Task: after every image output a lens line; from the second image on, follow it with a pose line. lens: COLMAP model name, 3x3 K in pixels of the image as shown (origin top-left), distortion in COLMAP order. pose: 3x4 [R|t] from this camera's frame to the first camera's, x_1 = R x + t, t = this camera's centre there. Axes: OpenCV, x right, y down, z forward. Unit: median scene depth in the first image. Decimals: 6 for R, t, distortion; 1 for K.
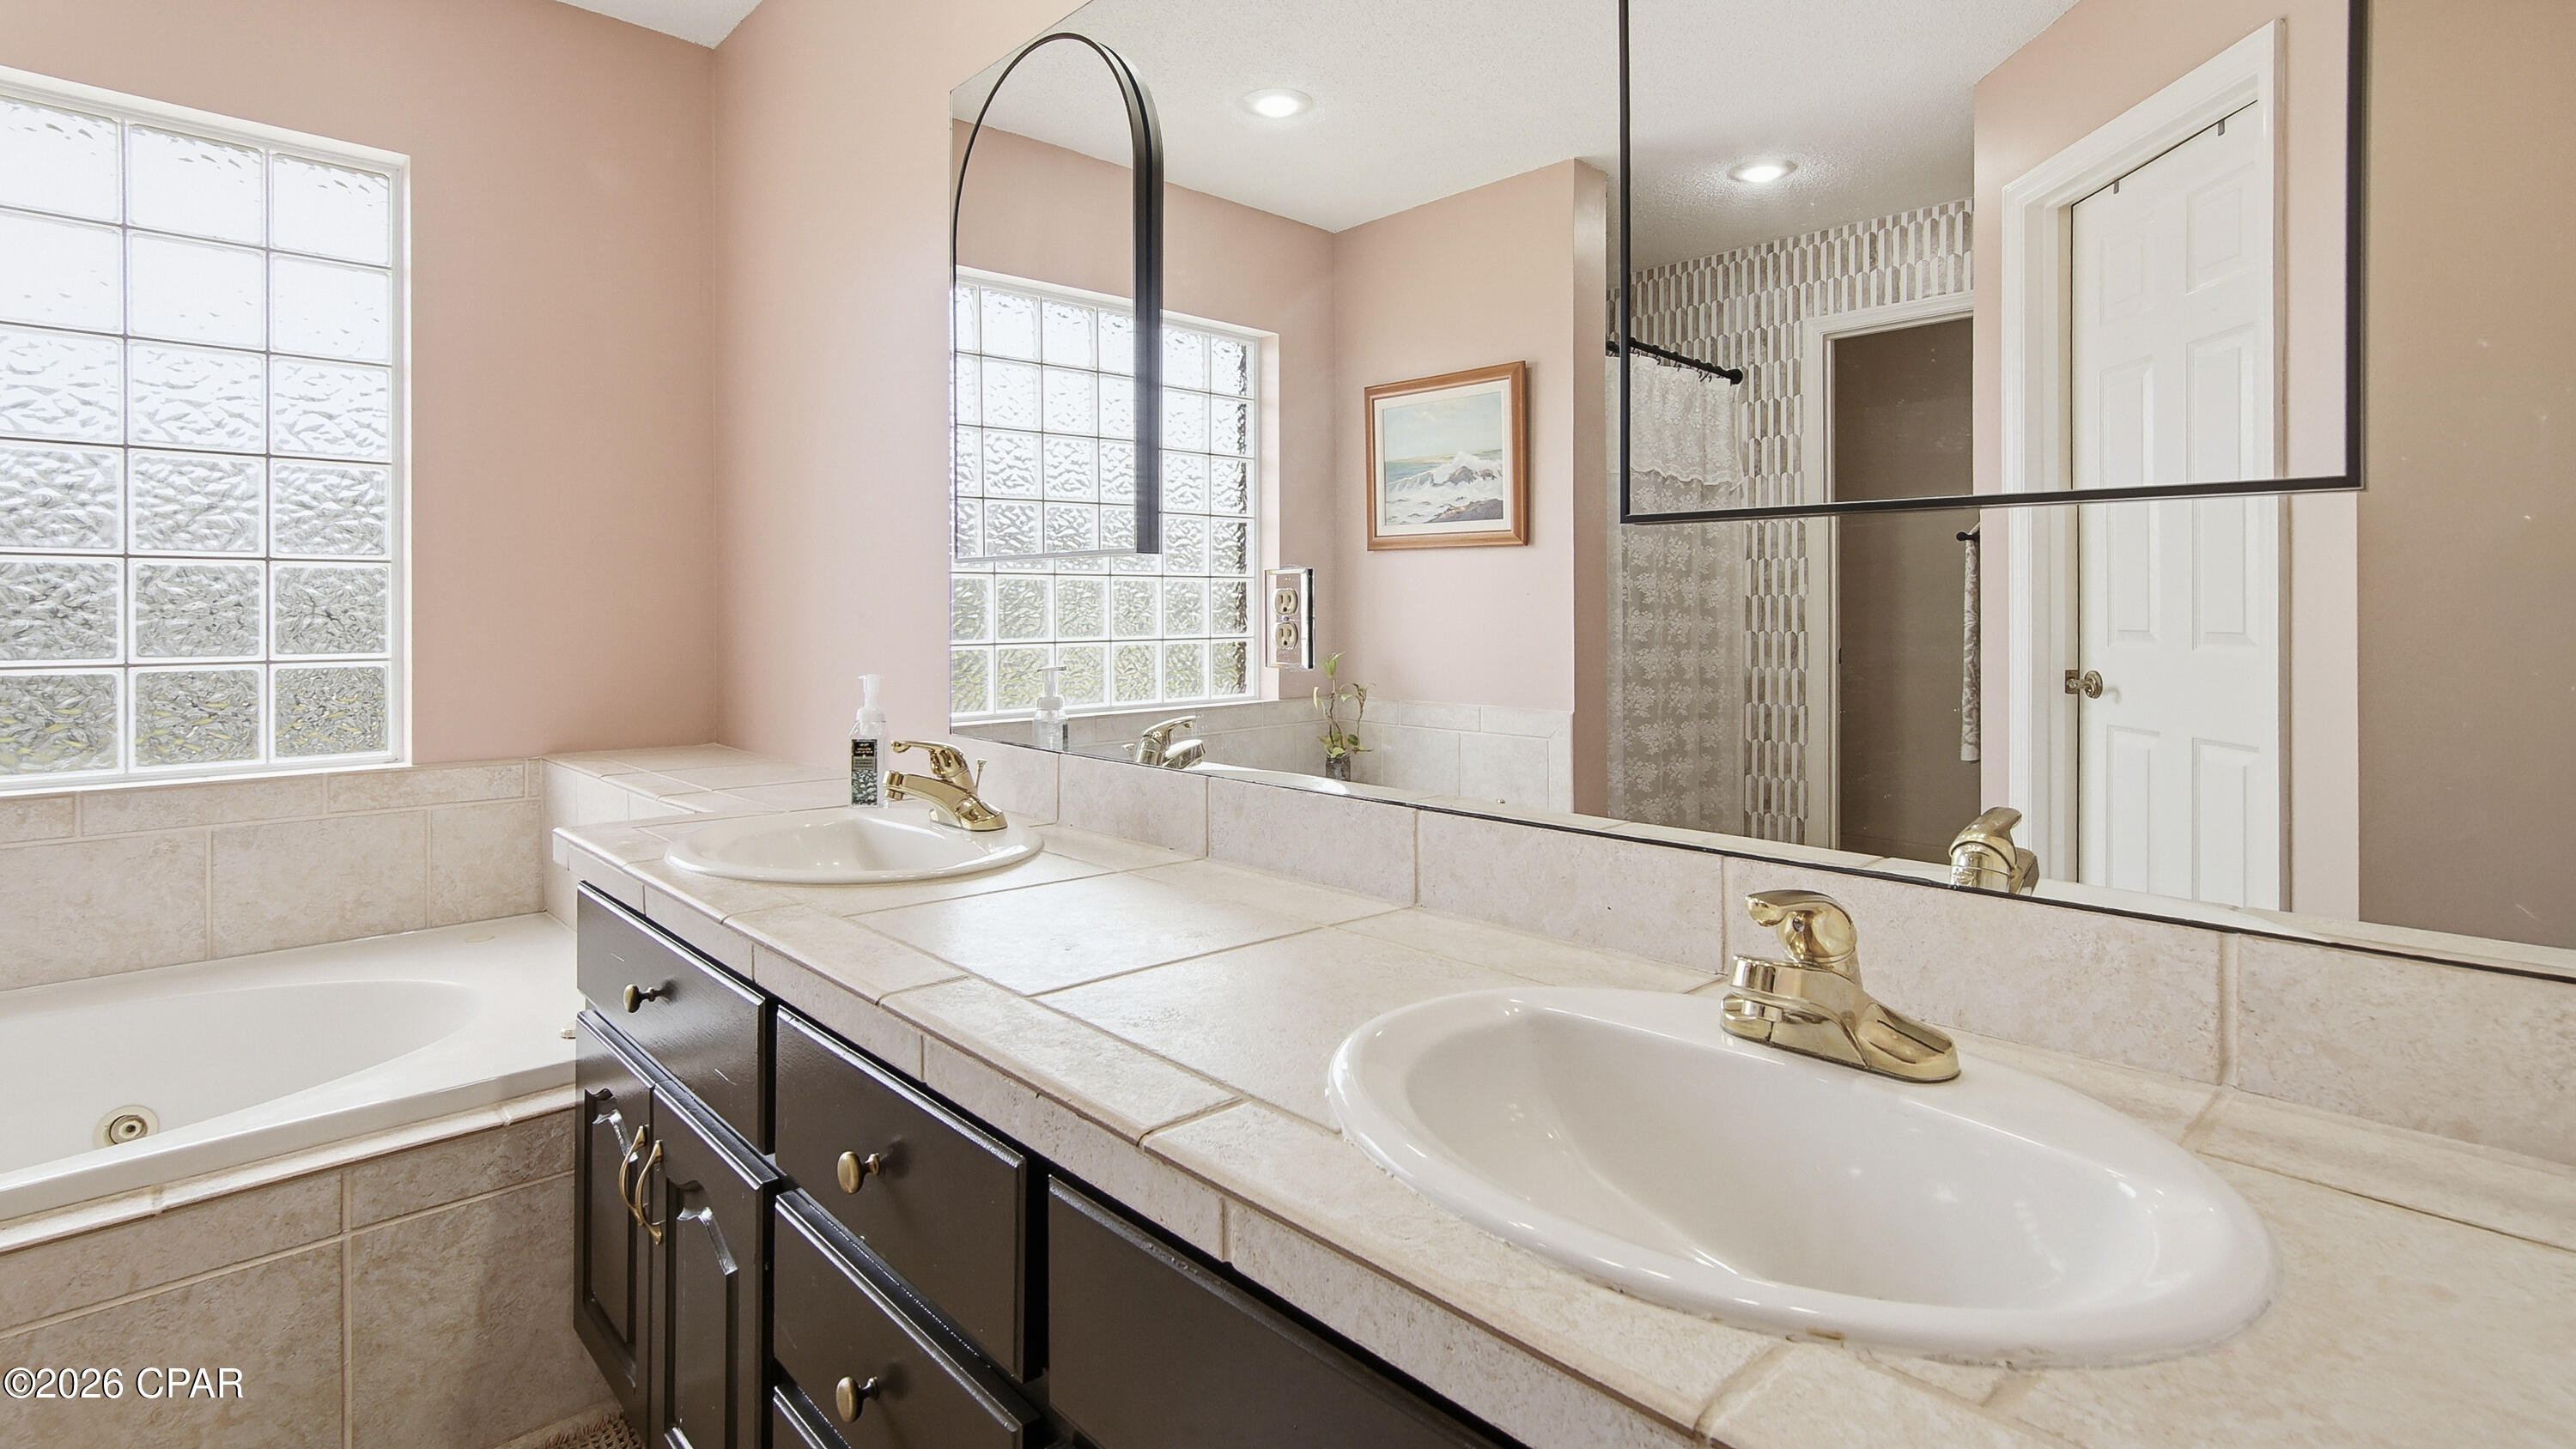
lens RADIAL K [[1241.0, 0, 1282.3], [0, 1241.0, 609.4], [0, 0, 1]] dist [-0.008881, -0.000238]
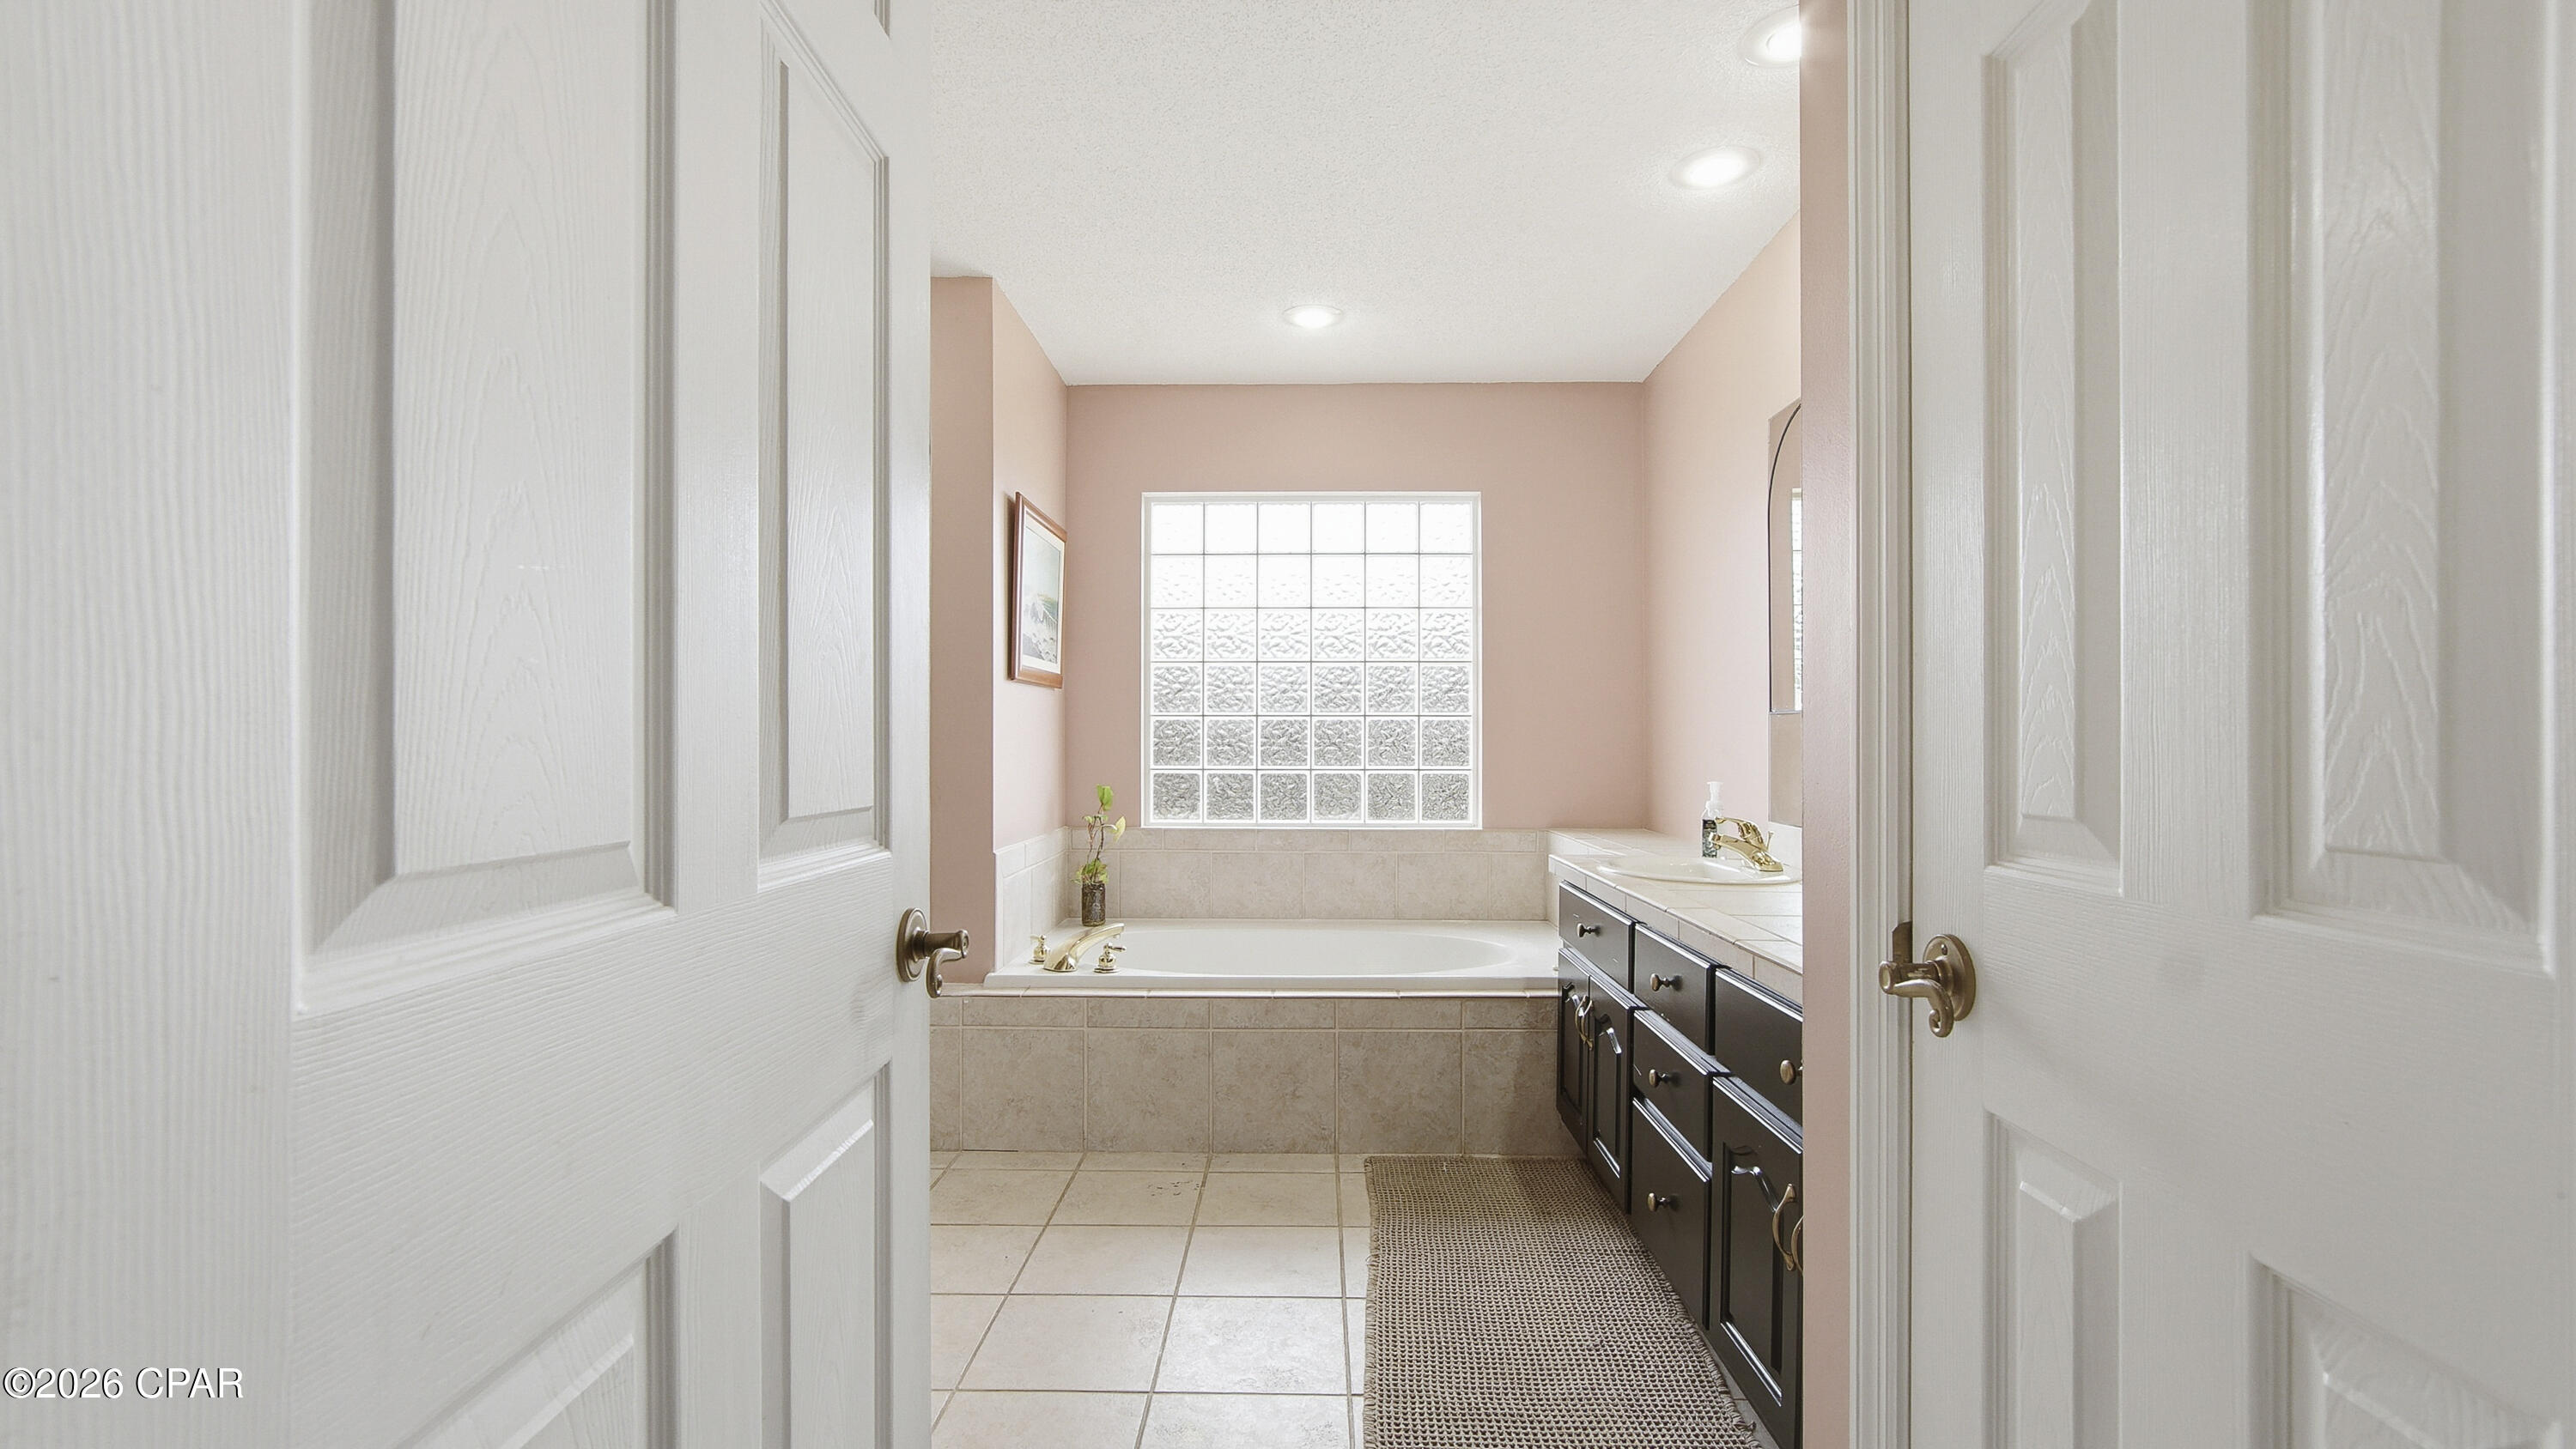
lens RADIAL K [[1170.9, 0, 1283.5], [0, 1170.9, 748.6], [0, 0, 1]] dist [-0.001494, 0.001123]
pose [[0.721887, 0.006160, -0.691983, 0.367125], [-0.002042, 0.999975, 0.006771, -0.002632], [0.692008, -0.003475, 0.721882, -0.593872]]
